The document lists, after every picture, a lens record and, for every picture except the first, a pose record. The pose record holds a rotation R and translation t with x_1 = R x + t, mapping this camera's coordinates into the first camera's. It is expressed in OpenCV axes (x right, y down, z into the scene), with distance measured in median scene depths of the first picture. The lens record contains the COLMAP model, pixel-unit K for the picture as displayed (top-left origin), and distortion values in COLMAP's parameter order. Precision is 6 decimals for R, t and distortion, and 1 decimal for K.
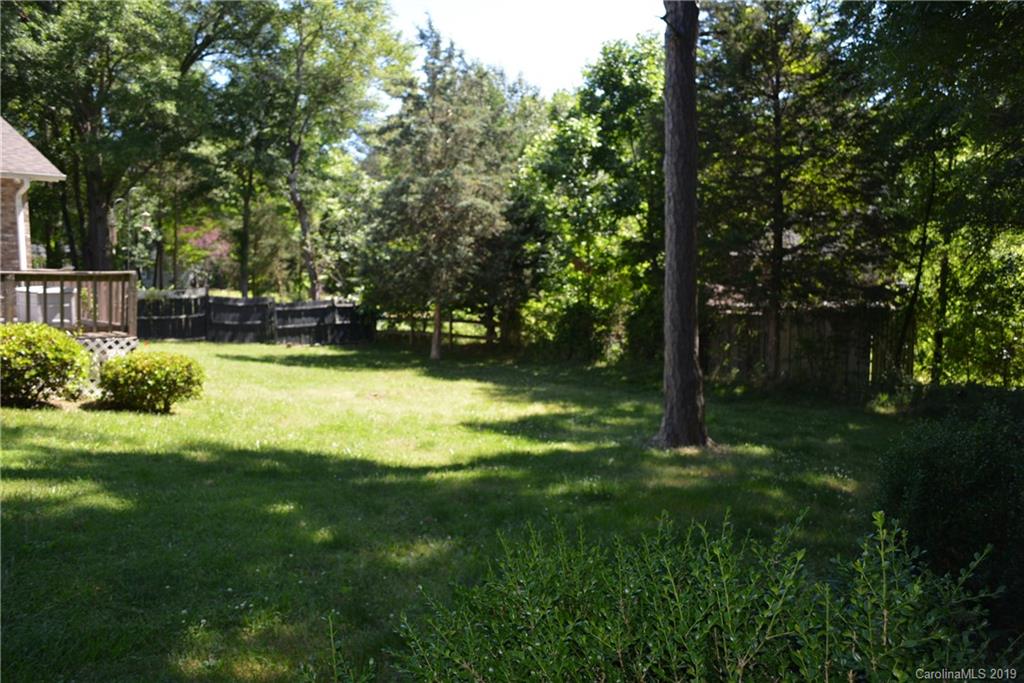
lens RADIAL K [[792.1, 0, 514.9], [0, 792.1, 339.6], [0, 0, 1]] dist [-0.009932, -0.004171]
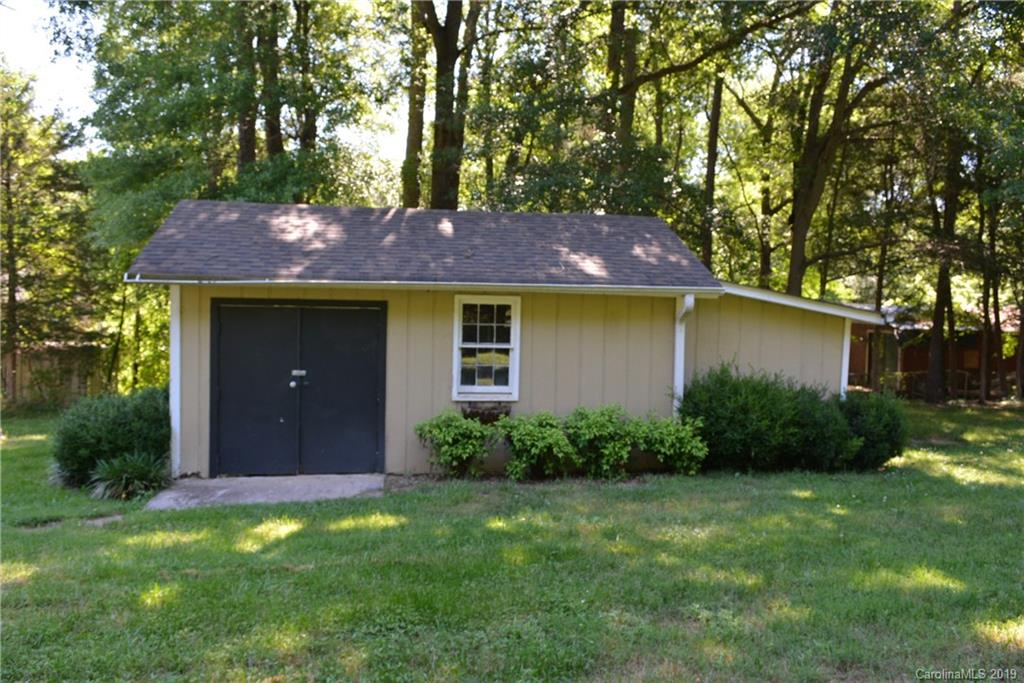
lens RADIAL K [[792.1, 0, 514.9], [0, 792.1, 339.6], [0, 0, 1]] dist [-0.009932, -0.004171]
pose [[0.582169, -0.012462, 0.812972, -0.228597], [0.046839, 0.998736, -0.018232, 0.006799], [-0.811717, 0.048693, 0.582017, -0.396014]]
